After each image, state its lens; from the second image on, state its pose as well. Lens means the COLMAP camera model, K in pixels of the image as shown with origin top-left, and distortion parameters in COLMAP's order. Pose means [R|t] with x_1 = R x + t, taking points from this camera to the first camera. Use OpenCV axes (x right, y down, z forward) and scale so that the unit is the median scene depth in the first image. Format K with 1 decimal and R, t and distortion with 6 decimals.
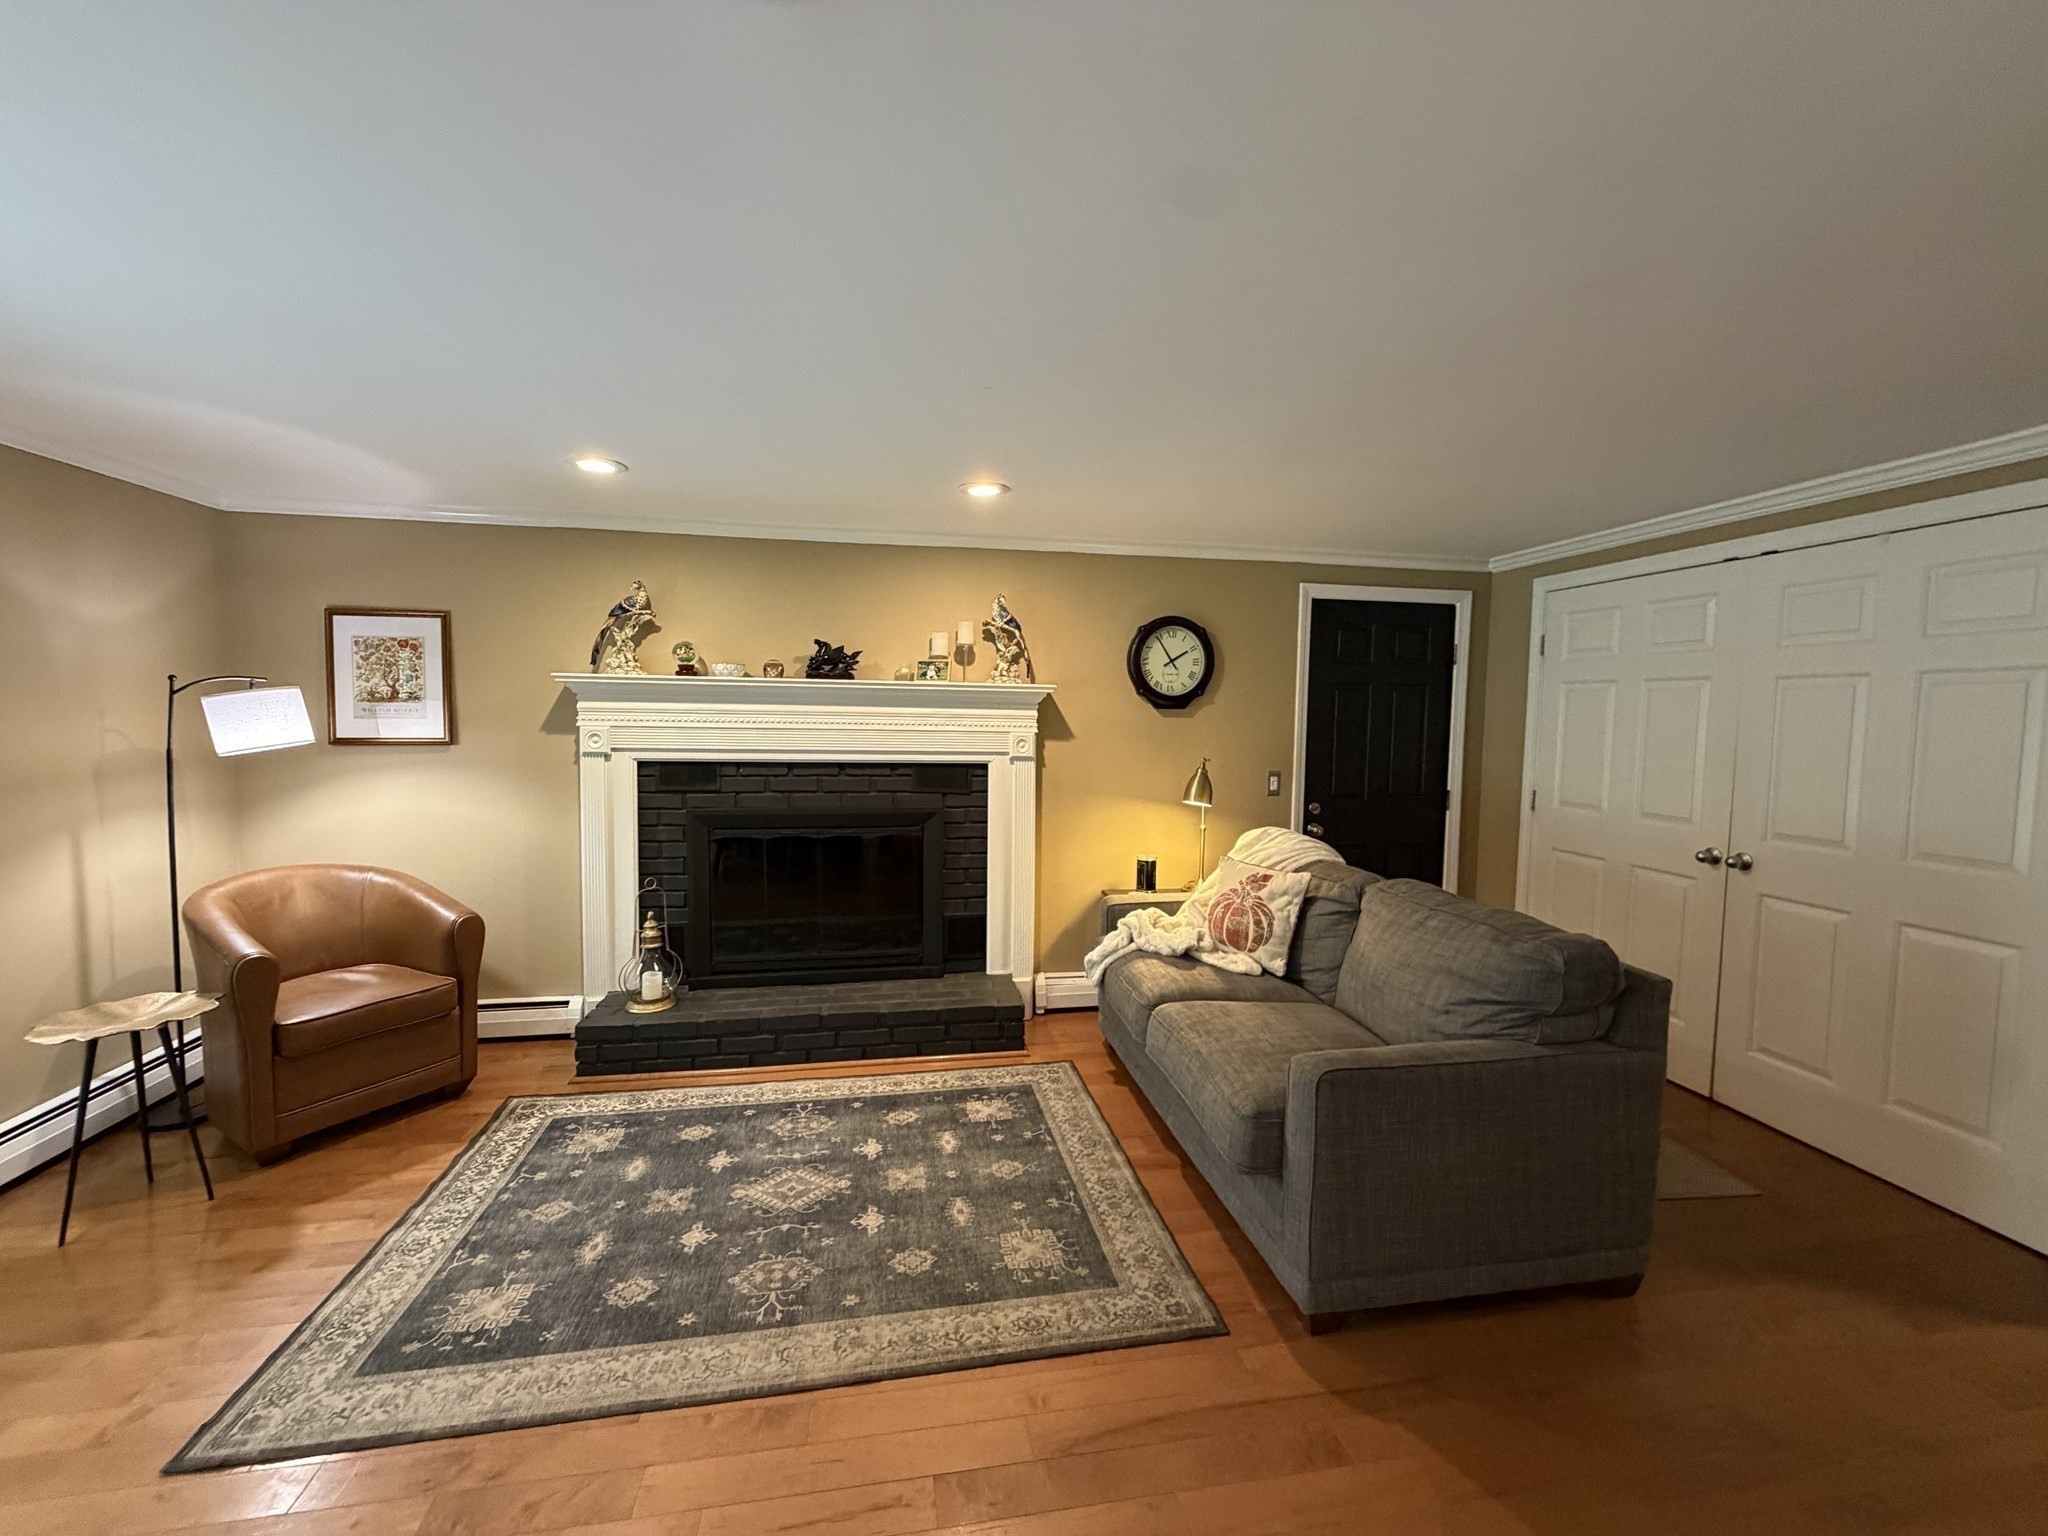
lens RADIAL K [[815.4, 0, 1018.2], [0, 815.4, 761.5], [0, 0, 1]] dist [0.000275, 0.000044]
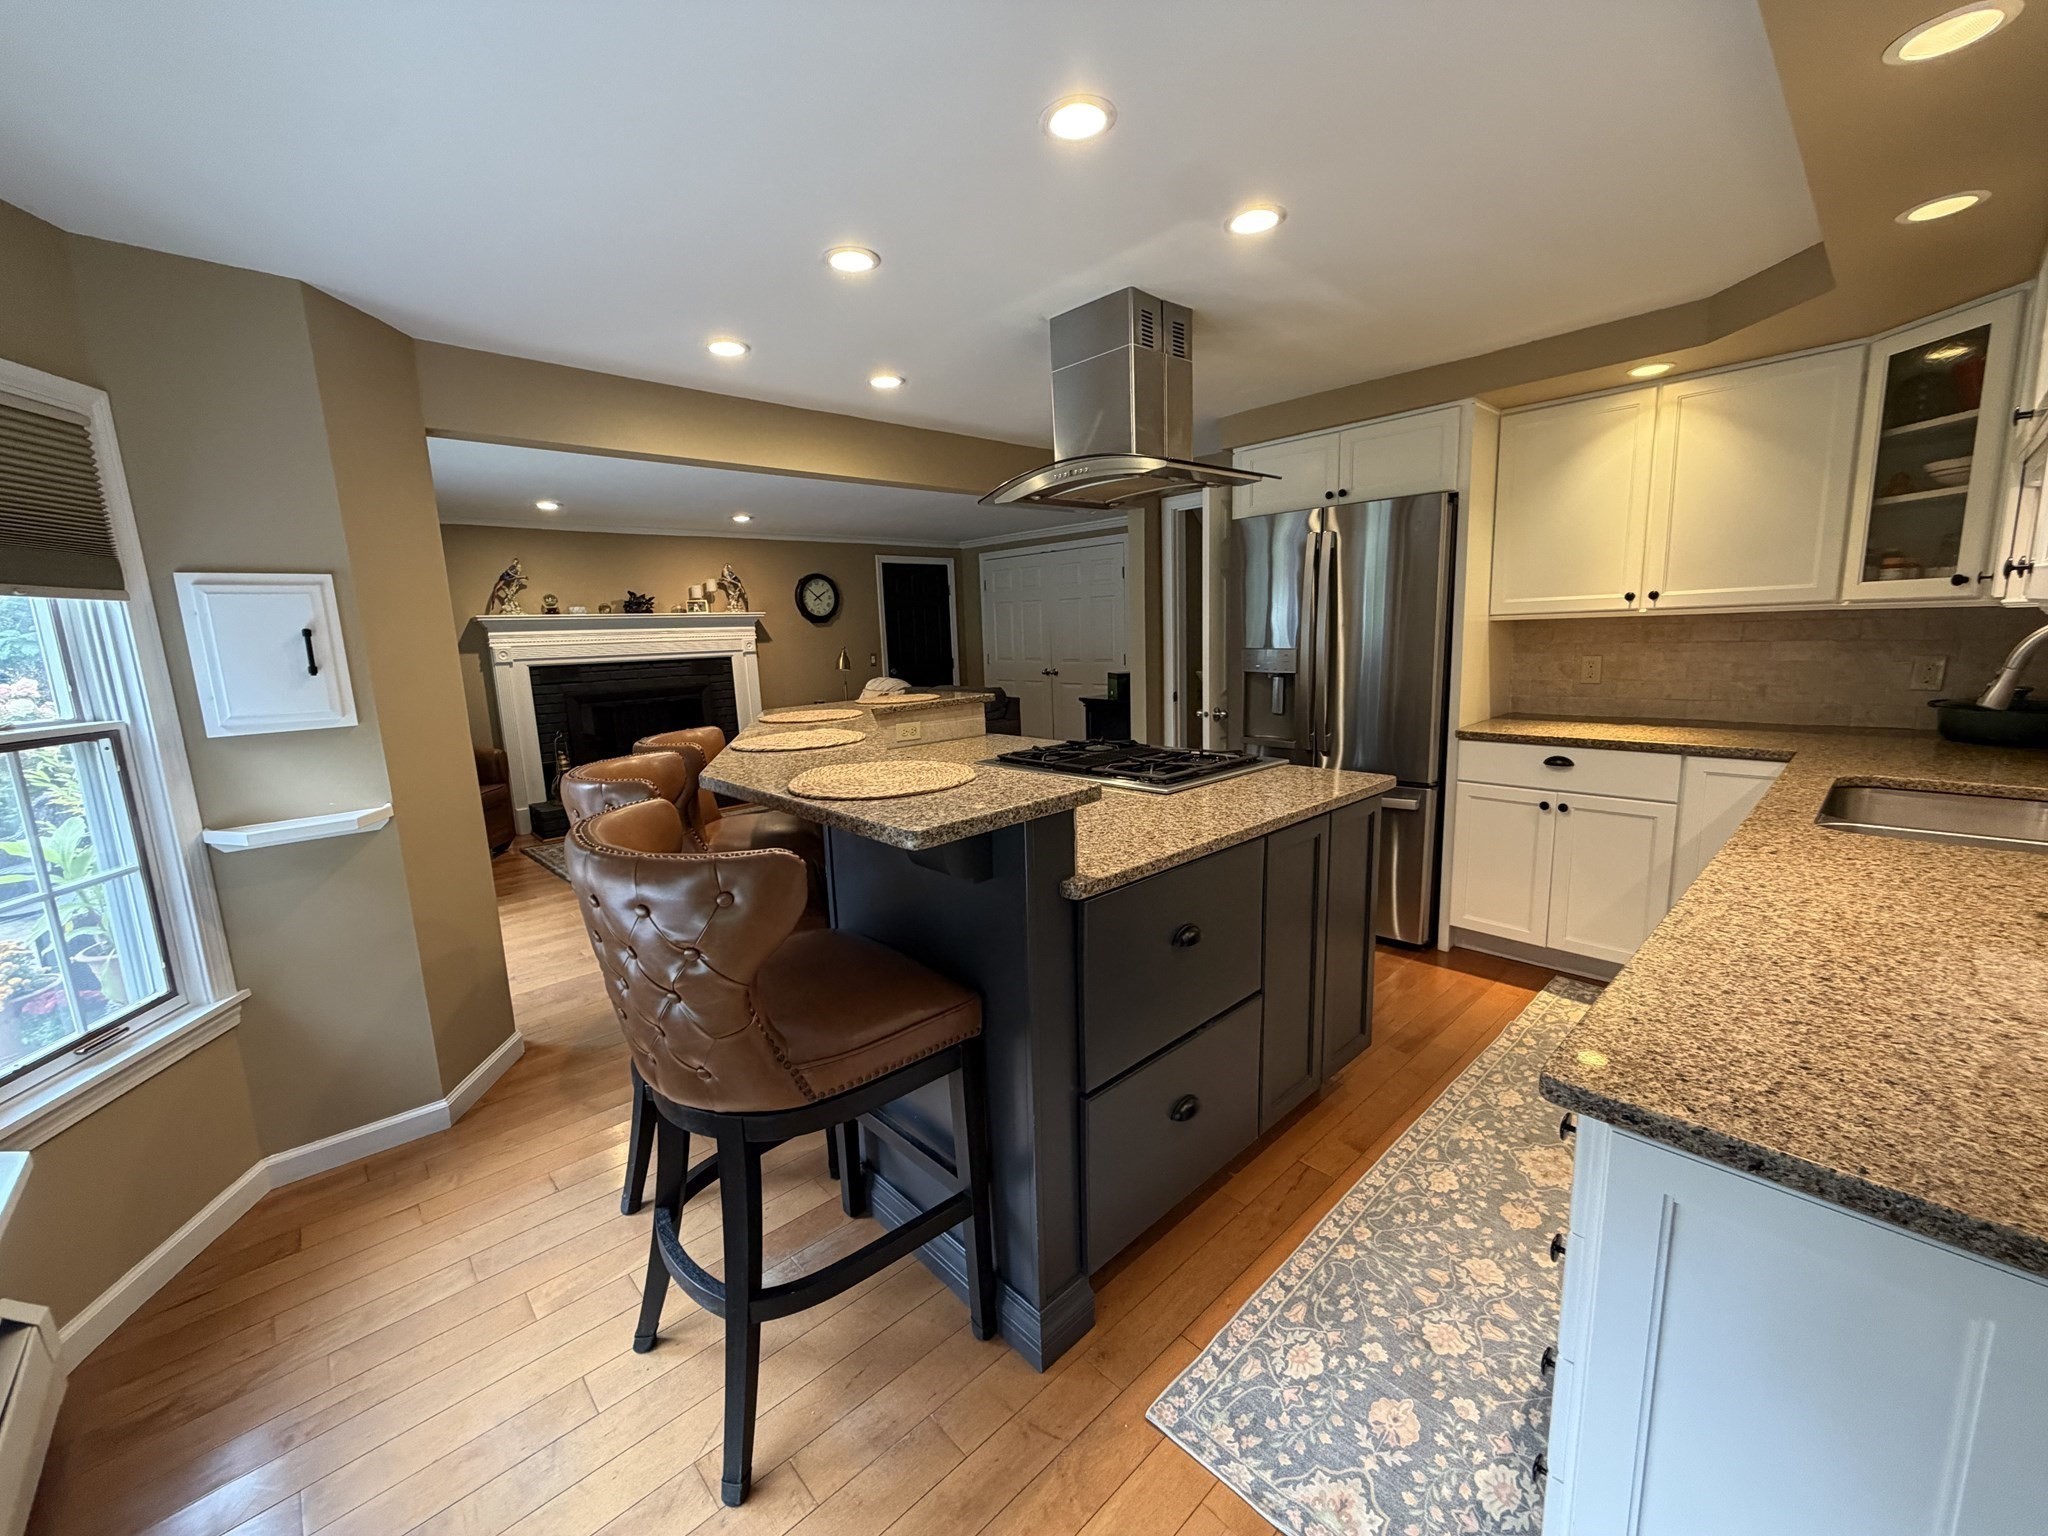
lens RADIAL K [[815.4, 0, 1020.3], [0, 815.4, 769.8], [0, 0, 1]] dist [0.000275, 0.000044]
pose [[0.837557, -0.136874, 0.528926, -0.499376], [0.082046, 0.988642, 0.125917, 0.076405], [-0.540154, -0.062066, 0.839275, -0.916114]]
